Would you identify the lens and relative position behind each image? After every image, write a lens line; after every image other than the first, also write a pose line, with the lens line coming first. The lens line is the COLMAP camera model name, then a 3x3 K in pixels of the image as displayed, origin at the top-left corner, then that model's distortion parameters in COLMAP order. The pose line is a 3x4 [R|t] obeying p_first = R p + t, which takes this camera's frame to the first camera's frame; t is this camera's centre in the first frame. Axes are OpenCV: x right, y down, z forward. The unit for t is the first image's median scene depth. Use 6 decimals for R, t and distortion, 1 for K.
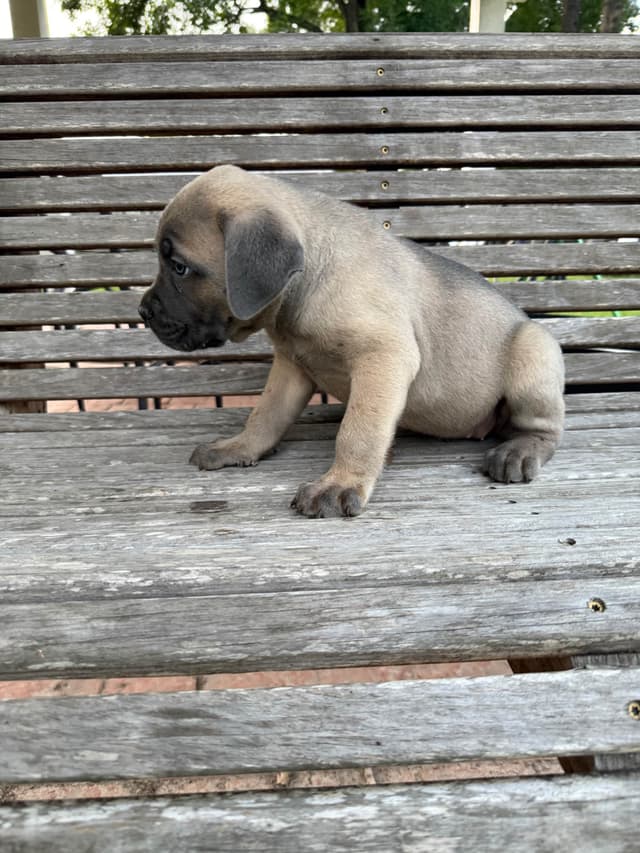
lens RADIAL K [[621.4, 0, 315.7], [0, 621.4, 427.5], [0, 0, 1]] dist [-0.023171, 0.001520]
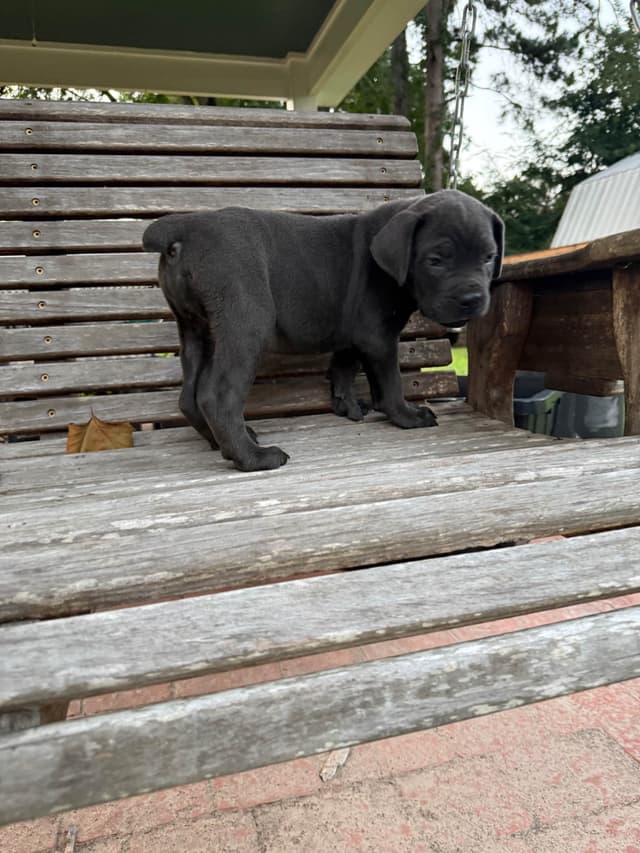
lens RADIAL K [[622.5, 0, 322.4], [0, 622.5, 419.1], [0, 0, 1]] dist [0.019325, -0.046850]
pose [[0.975810, -0.060993, 0.209940, 0.346819], [0.090528, 0.986827, -0.134079, 0.097744], [-0.198996, 0.149841, 0.968477, -0.057615]]
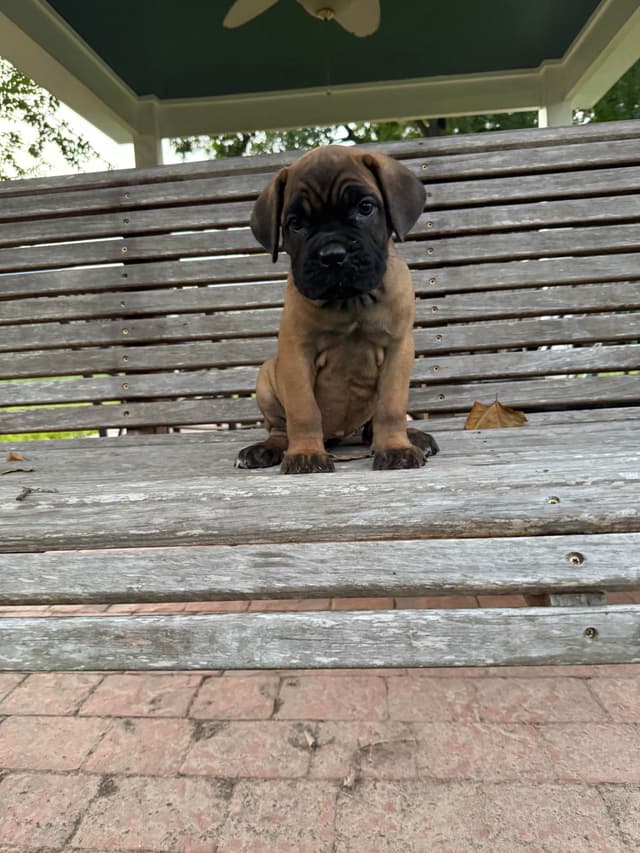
lens RADIAL K [[610.8, 0, 314.4], [0, 610.8, 425.0], [0, 0, 1]] dist [0.083124, -0.198251]
pose [[0.988998, -0.025070, -0.145787, 0.052509], [0.004723, 0.990383, -0.138271, 0.136351], [0.147852, 0.136061, 0.979606, -0.224596]]
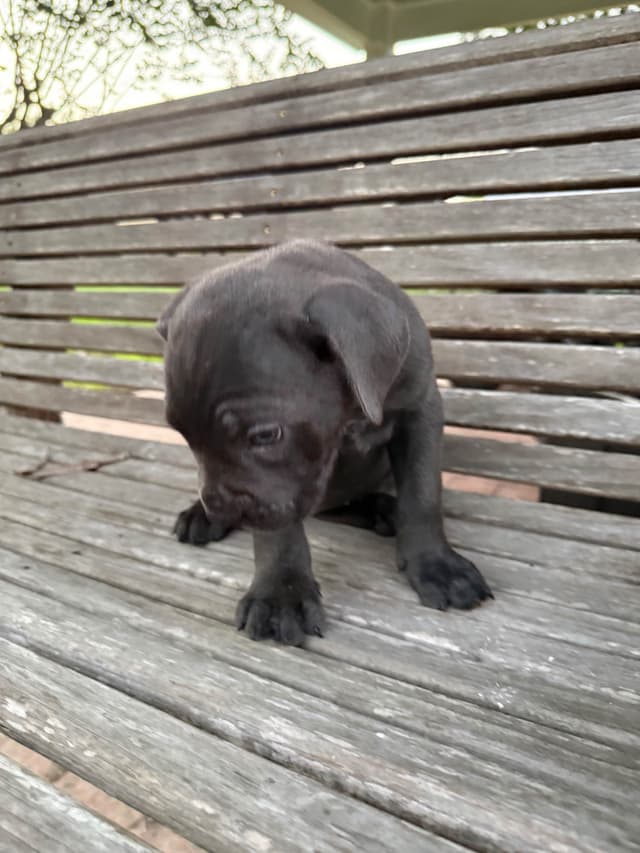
lens RADIAL K [[621.0, 0, 319.6], [0, 621.0, 423.7], [0, 0, 1]] dist [-0.033589, 0.002536]
pose [[0.838804, 0.140986, -0.525862, 0.738622], [-0.165688, 0.986178, 0.000108, -0.109224], [0.518609, 0.087038, 0.850570, 0.259387]]
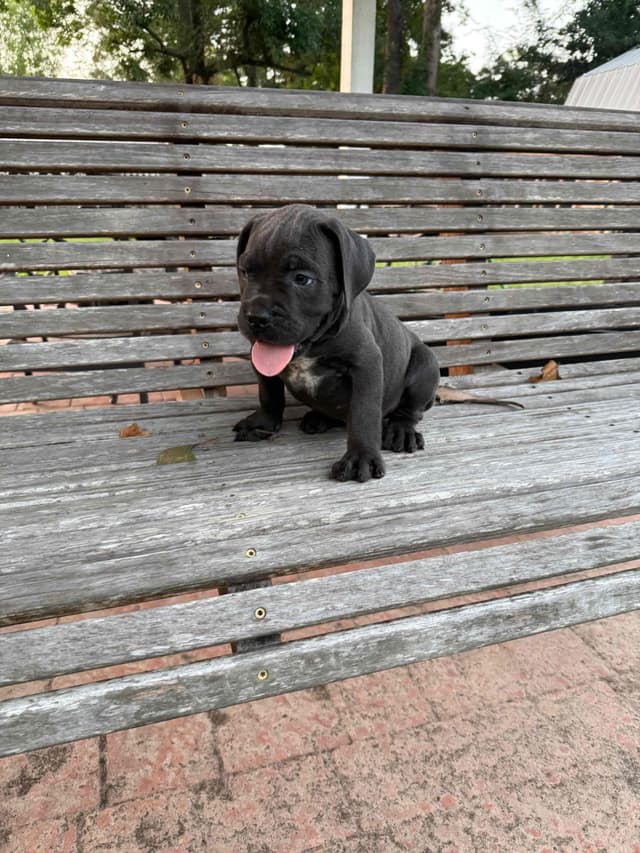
lens RADIAL K [[610.0, 0, 322.8], [0, 610.0, 428.3], [0, 0, 1]] dist [0.028898, -0.078143]
pose [[0.964965, -0.069697, 0.252952, -0.630367], [0.049893, 0.995226, 0.083885, -0.050980], [-0.257591, -0.068325, 0.963835, -0.289444]]
